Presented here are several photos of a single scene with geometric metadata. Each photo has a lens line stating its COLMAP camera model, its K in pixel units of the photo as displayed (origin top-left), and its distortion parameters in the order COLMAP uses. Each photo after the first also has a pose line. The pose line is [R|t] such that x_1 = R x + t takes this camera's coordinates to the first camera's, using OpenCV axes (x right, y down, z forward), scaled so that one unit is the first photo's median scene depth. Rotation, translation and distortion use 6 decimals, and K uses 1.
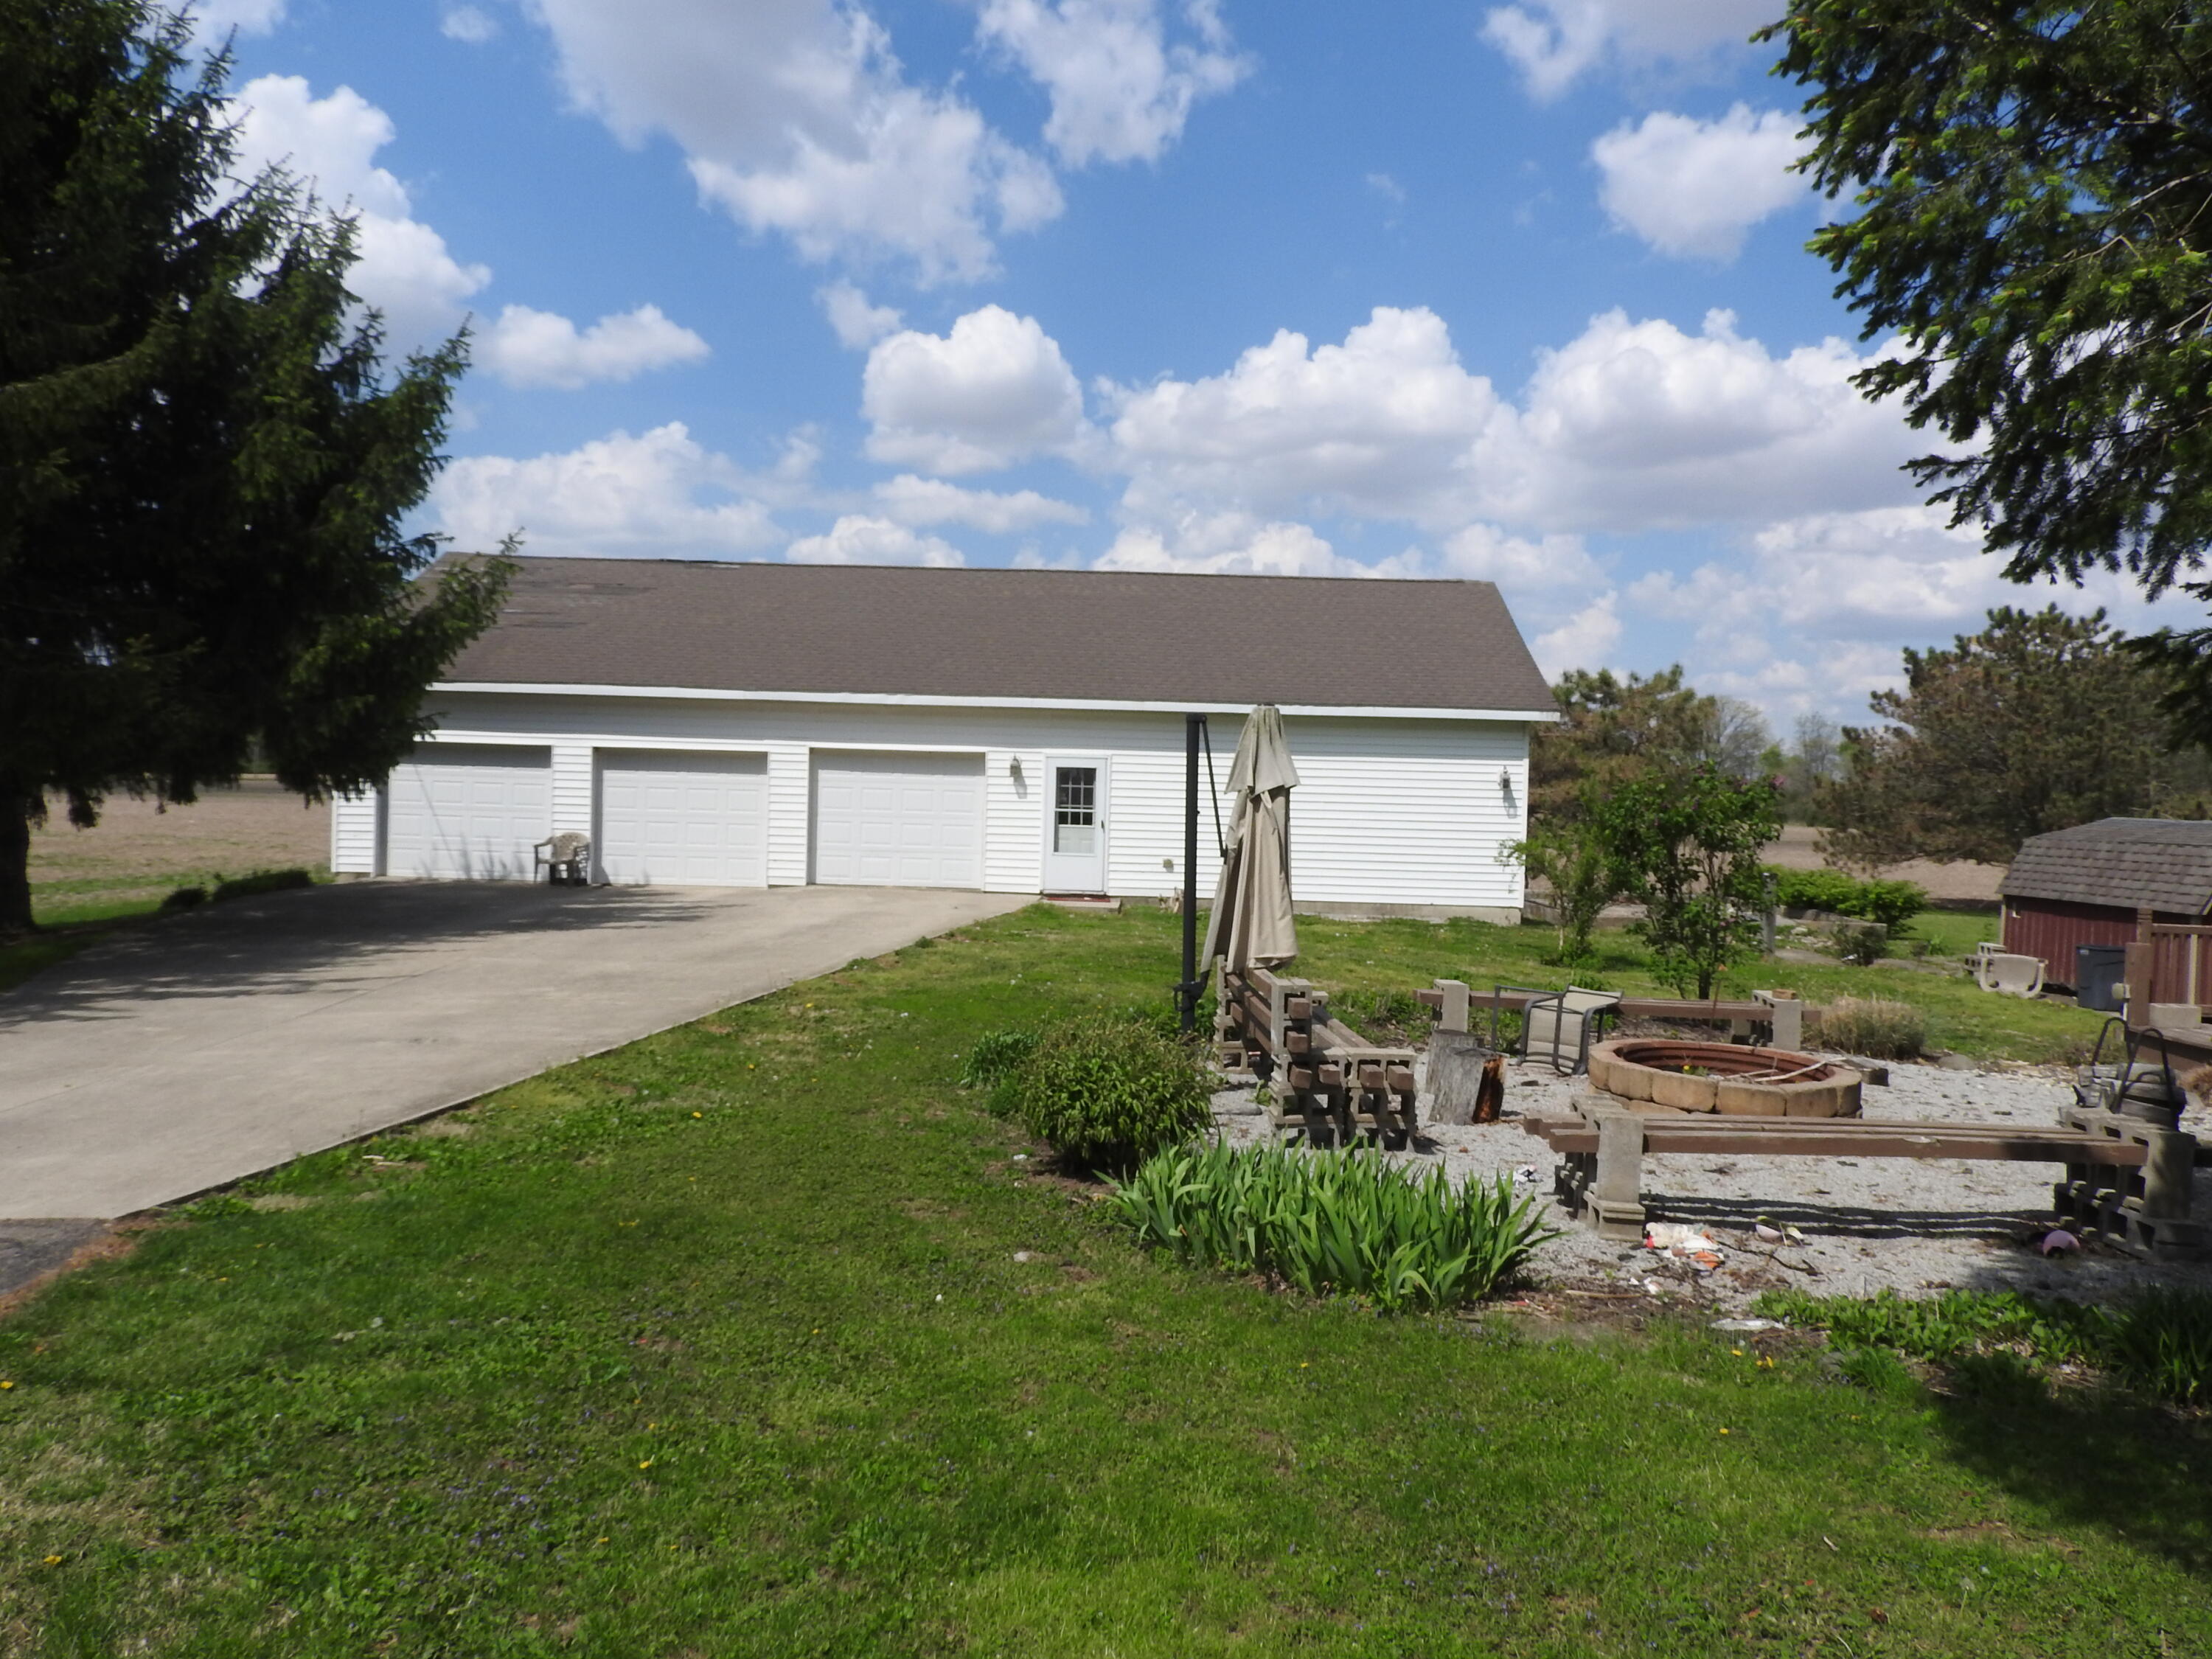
lens RADIAL K [[1583.8, 0, 1108.2], [0, 1583.8, 830.1], [0, 0, 1]] dist [0.015972, -0.004364]
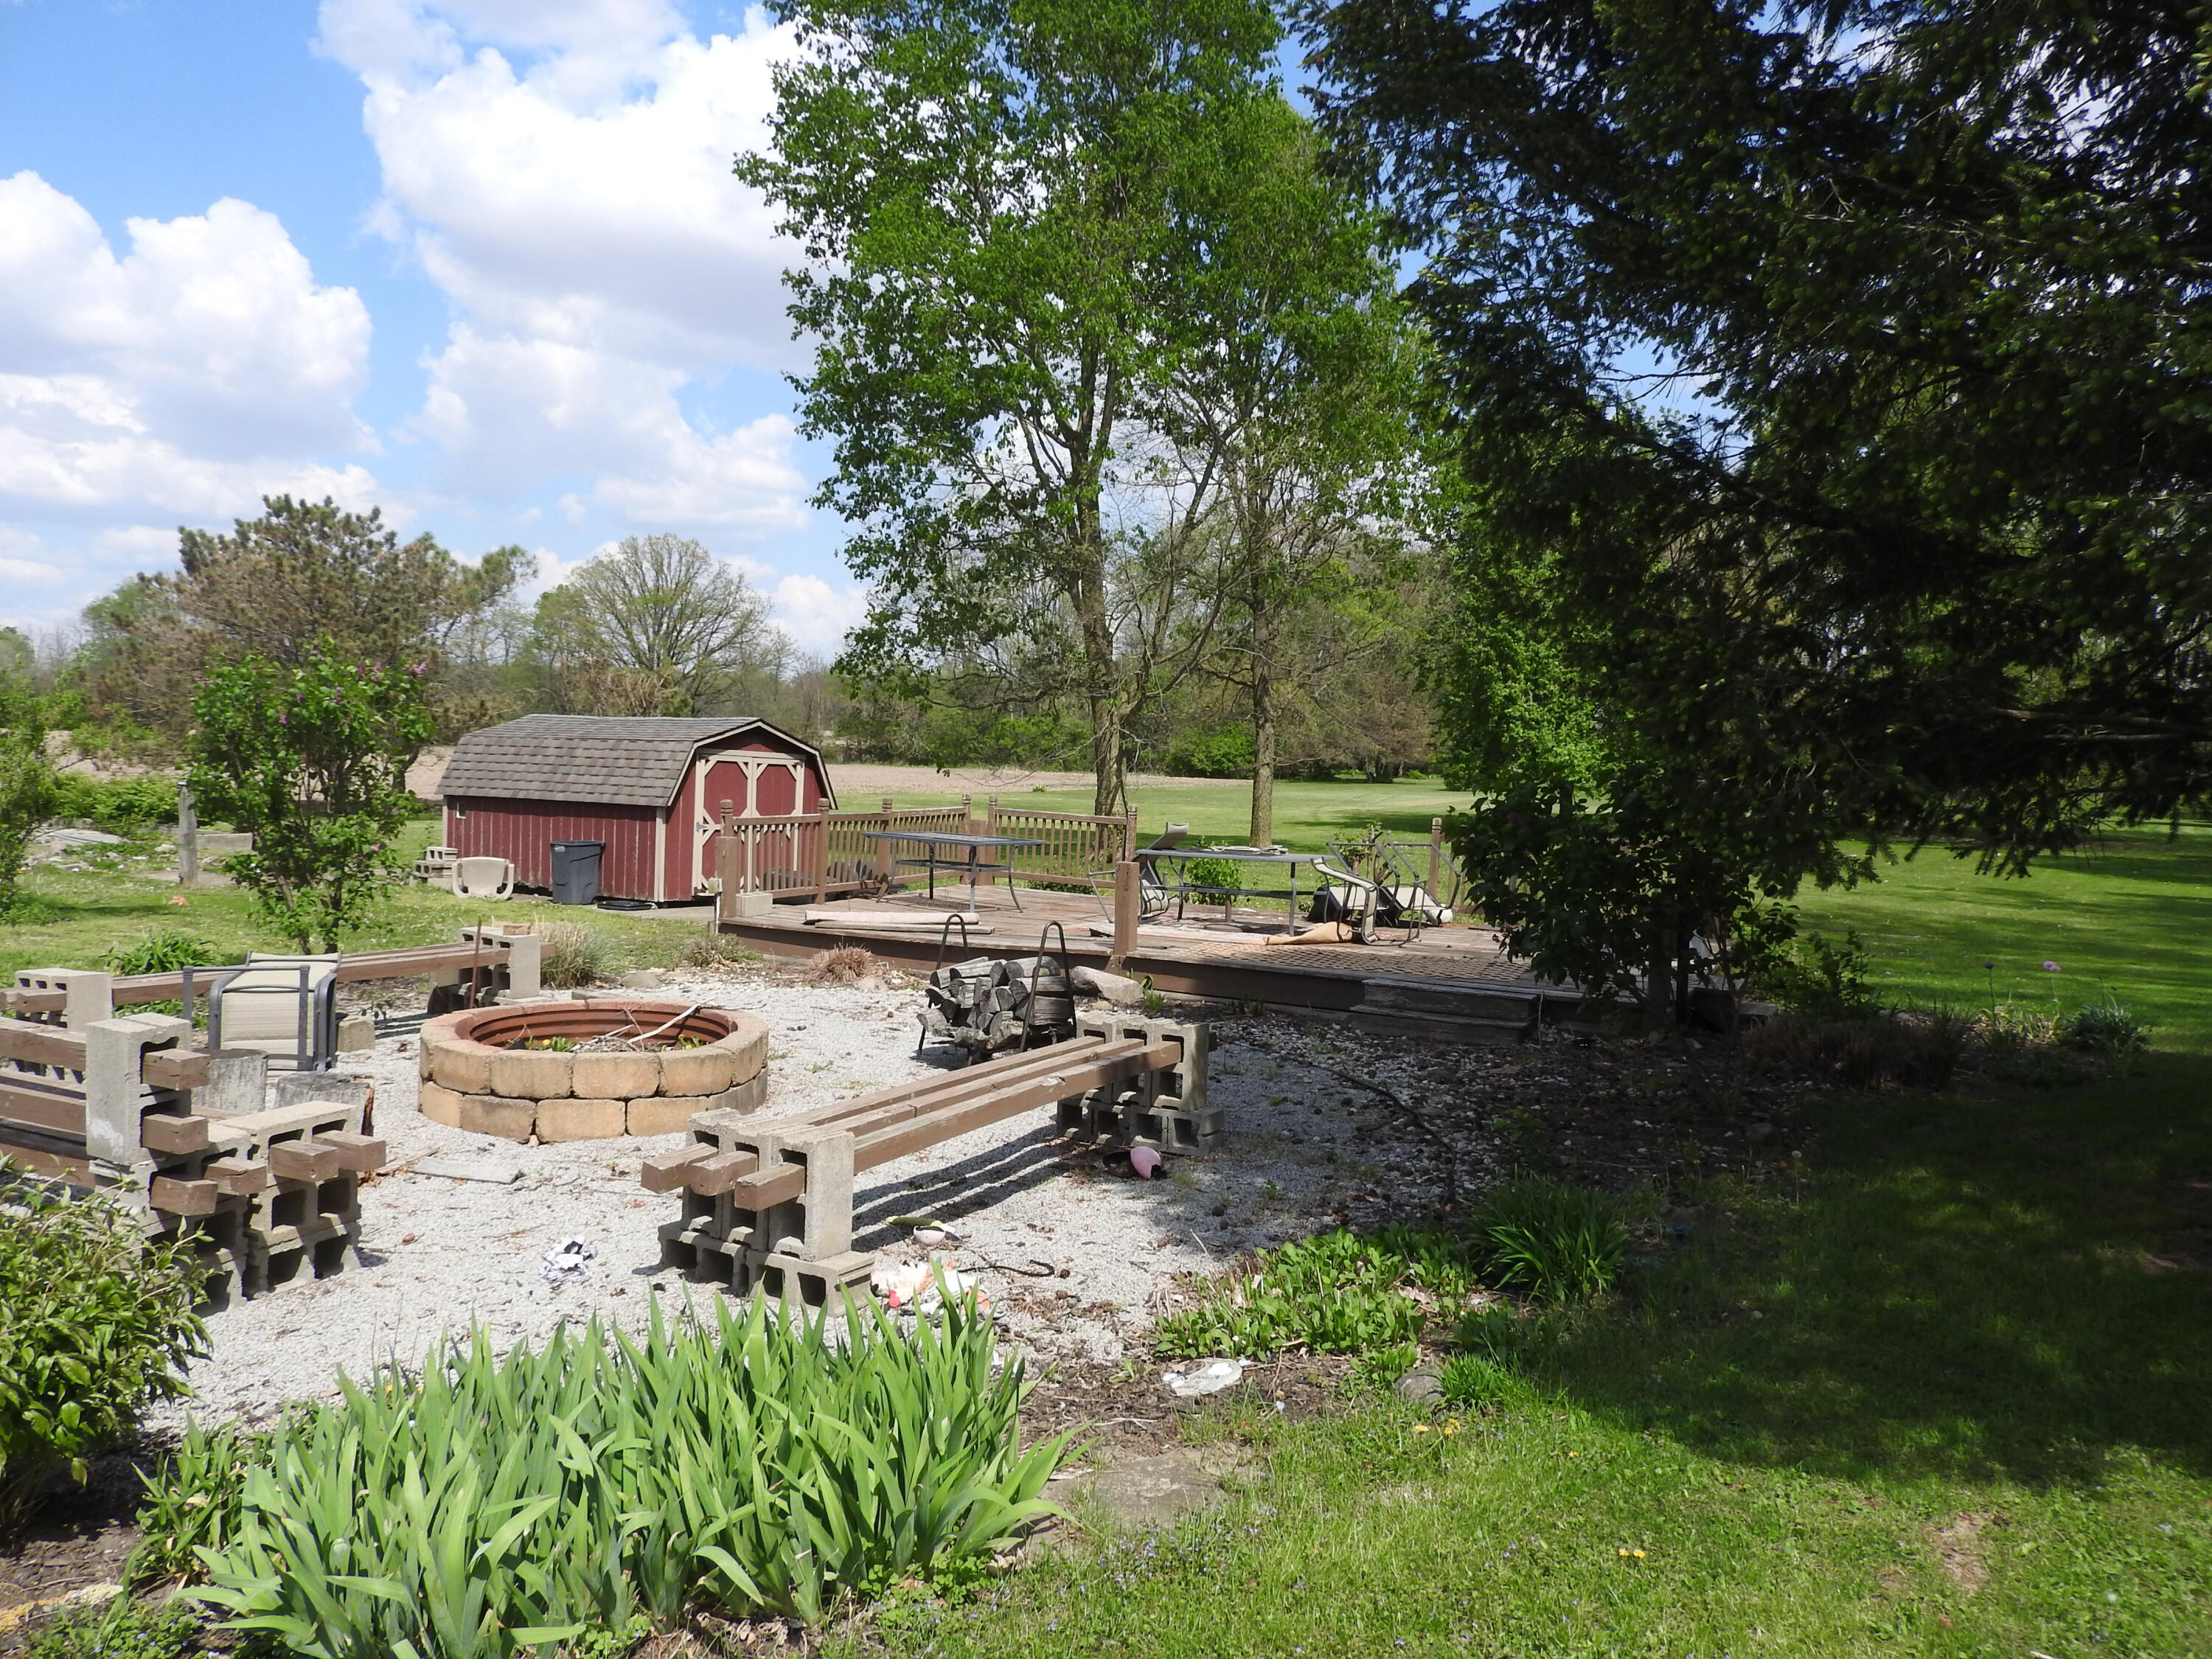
lens RADIAL K [[1583.8, 0, 1104.3], [0, 1583.8, 827.3], [0, 0, 1]] dist [0.015972, -0.004364]
pose [[0.492883, -0.062438, 0.867852, -0.078270], [0.008723, 0.997726, 0.066828, -0.000554], [-0.870052, -0.025368, 0.492307, 0.199061]]
